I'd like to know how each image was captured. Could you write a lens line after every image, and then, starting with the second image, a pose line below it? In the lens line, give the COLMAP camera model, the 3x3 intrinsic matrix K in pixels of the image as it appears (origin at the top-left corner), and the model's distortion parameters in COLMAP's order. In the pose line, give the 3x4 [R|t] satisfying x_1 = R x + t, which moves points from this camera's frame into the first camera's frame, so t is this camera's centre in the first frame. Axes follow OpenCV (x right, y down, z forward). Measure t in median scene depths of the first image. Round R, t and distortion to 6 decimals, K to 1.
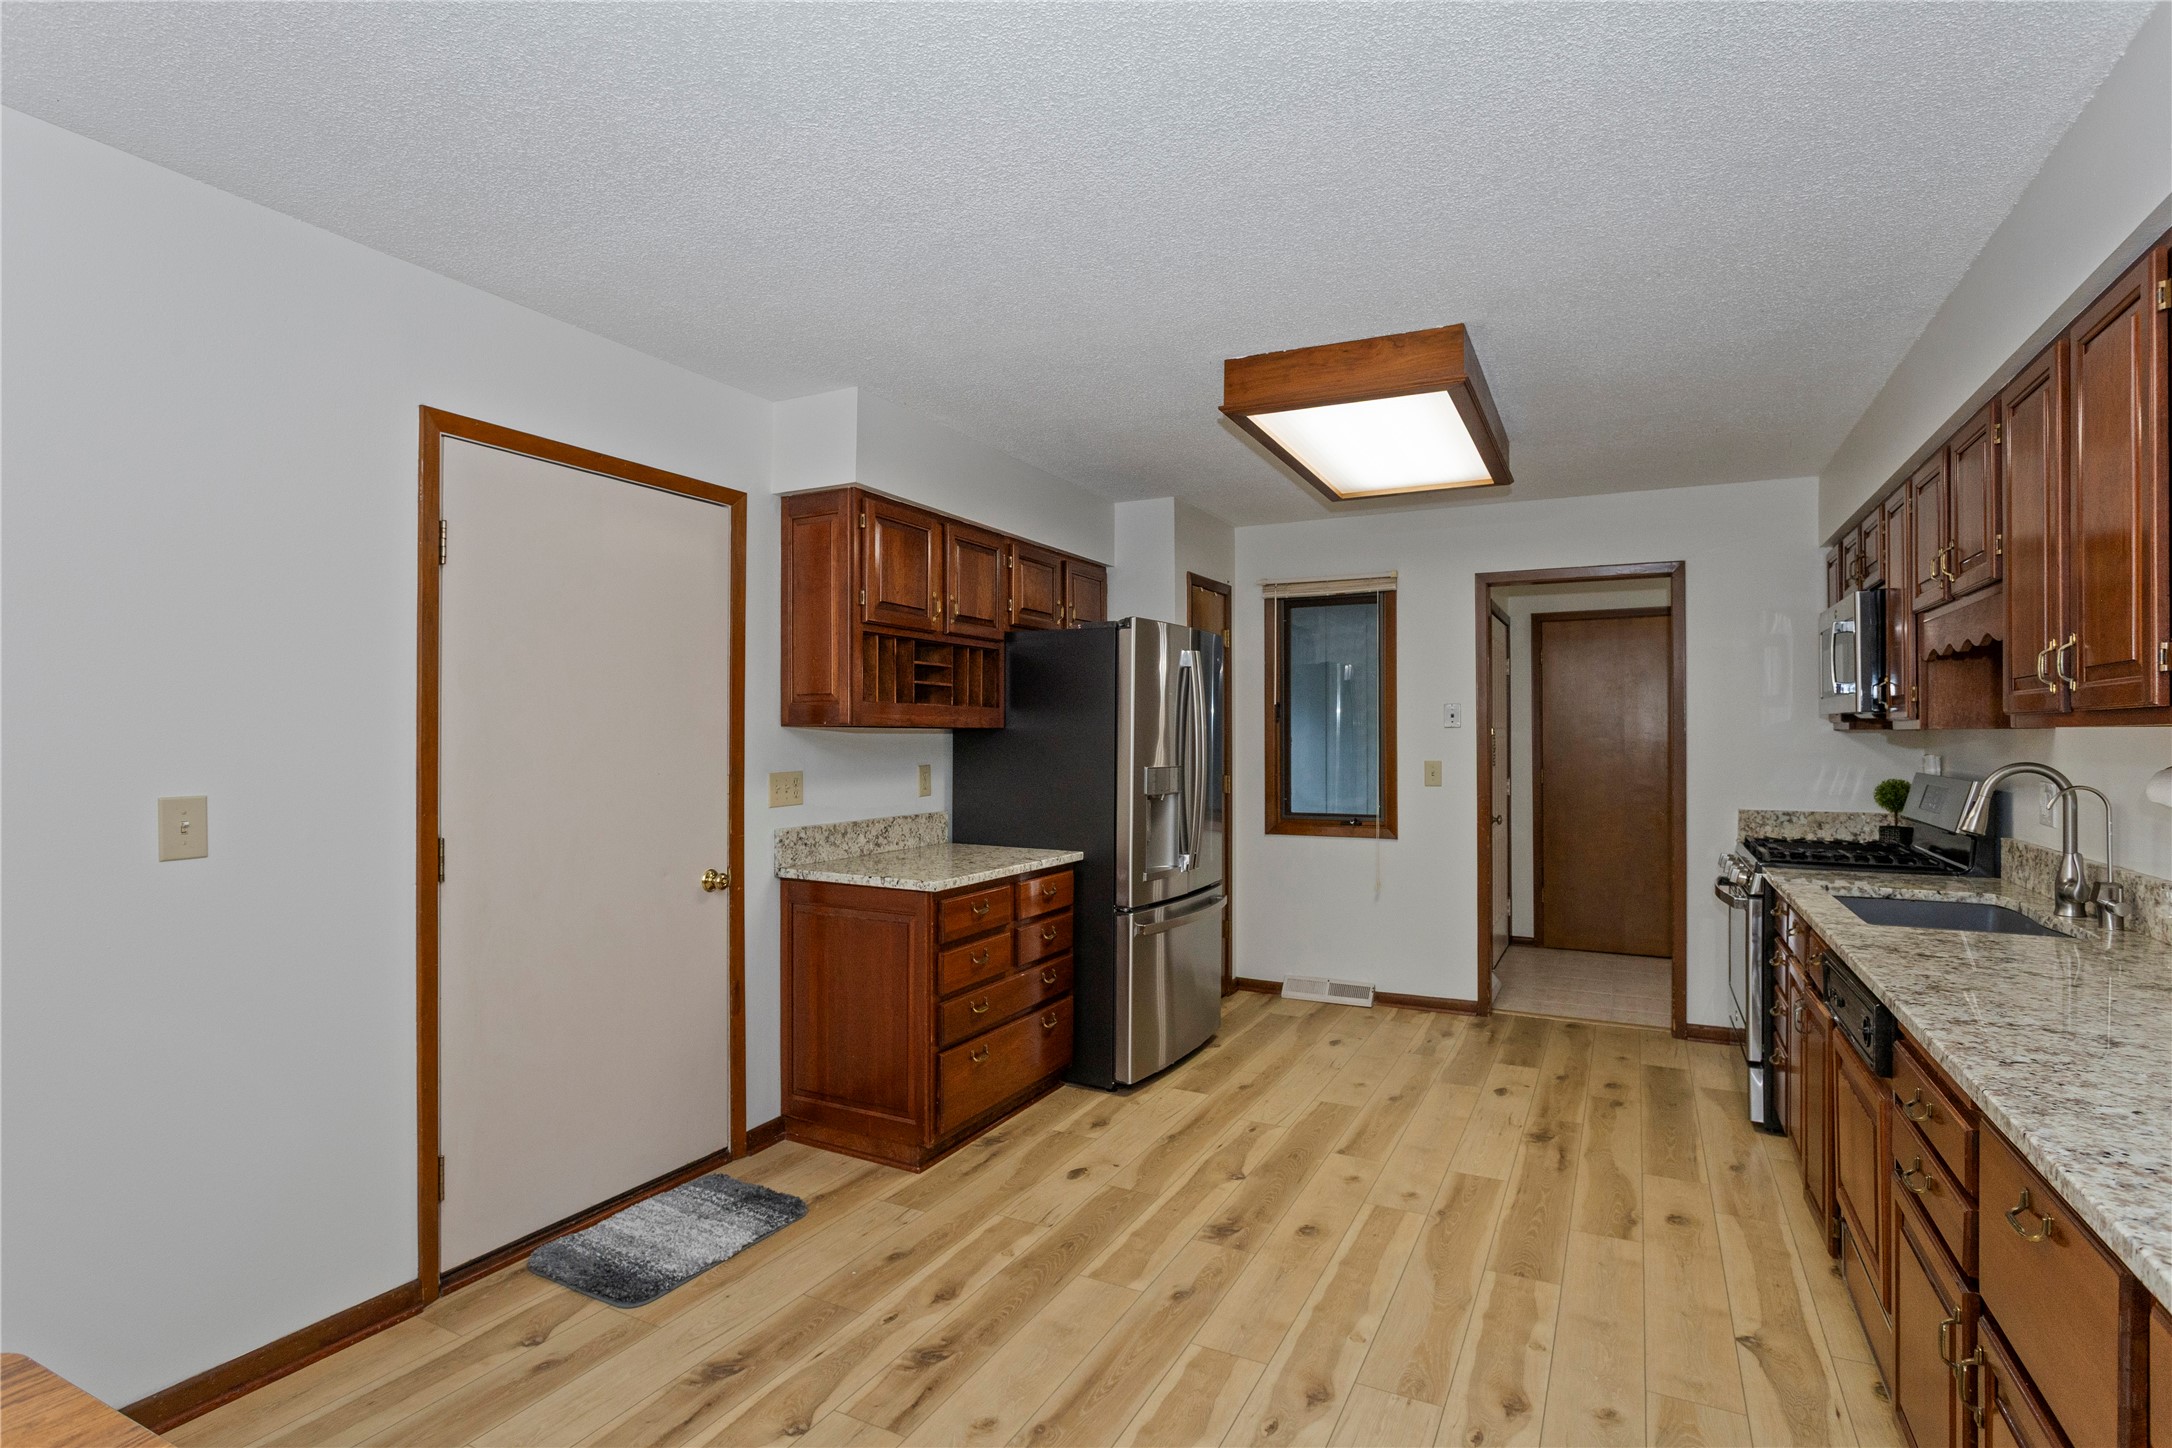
lens RADIAL K [[1065.0, 0, 1093.5], [0, 1065.0, 732.8], [0, 0, 1]] dist [-0.006072, 0.004671]
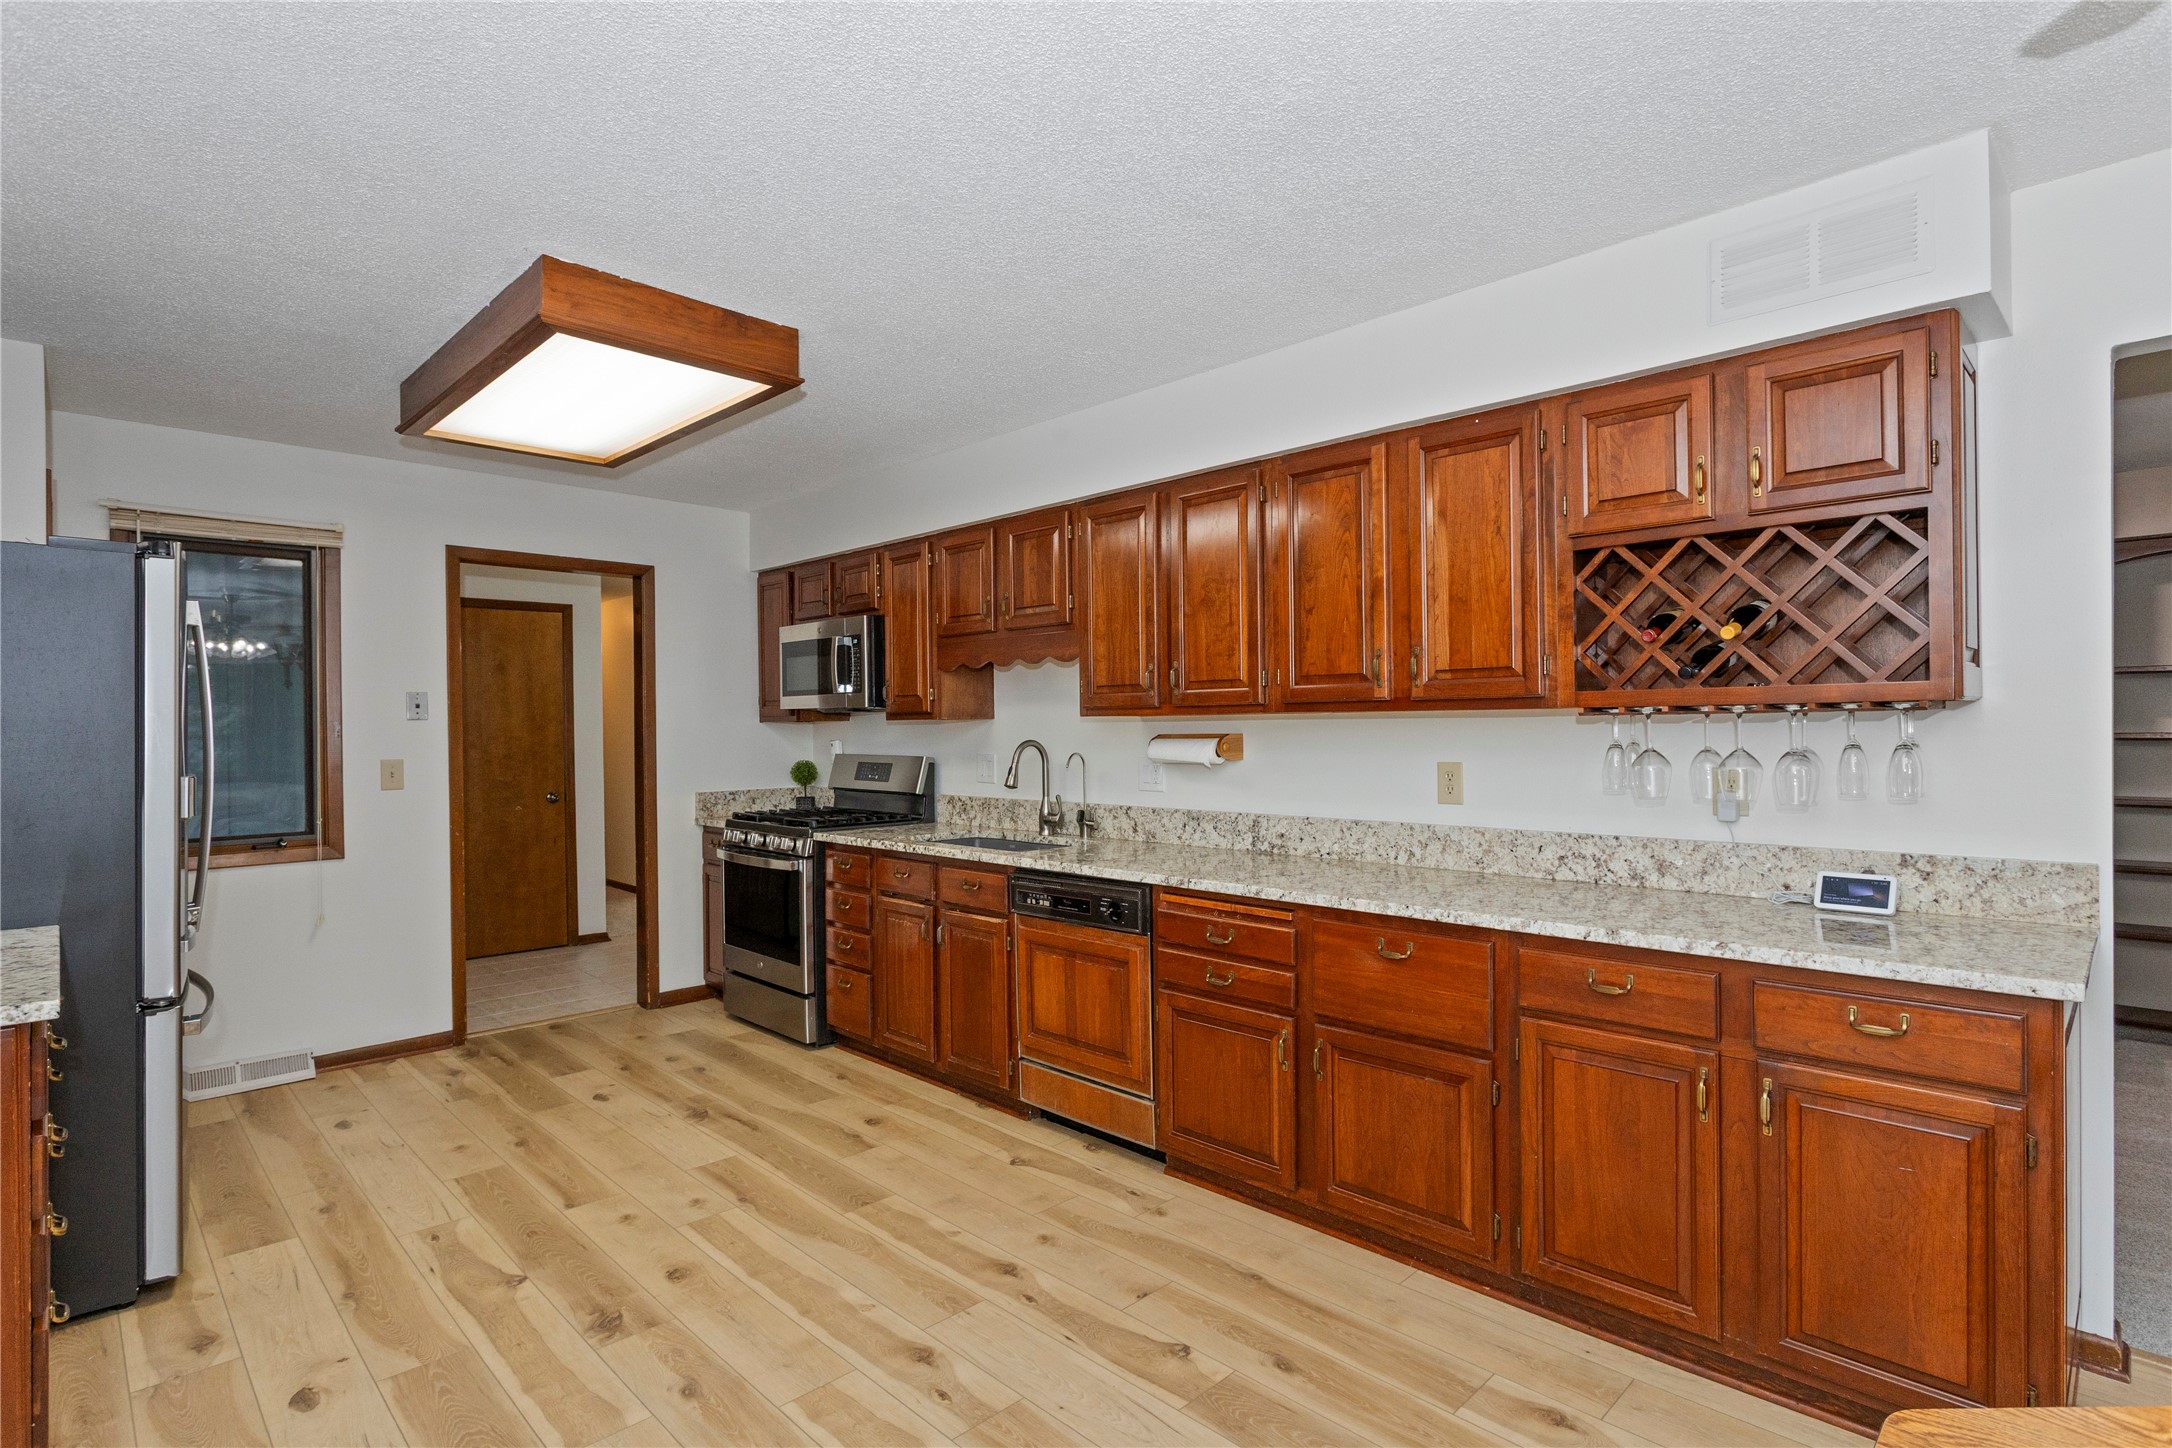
lens RADIAL K [[1065.0, 0, 1090.2], [0, 1065.0, 722.0], [0, 0, 1]] dist [-0.006072, 0.004671]
pose [[0.317914, 0.004204, 0.948110, -0.428802], [0.006403, 0.999958, -0.006581, 0.008935], [-0.948098, 0.008163, 0.317873, 0.304584]]
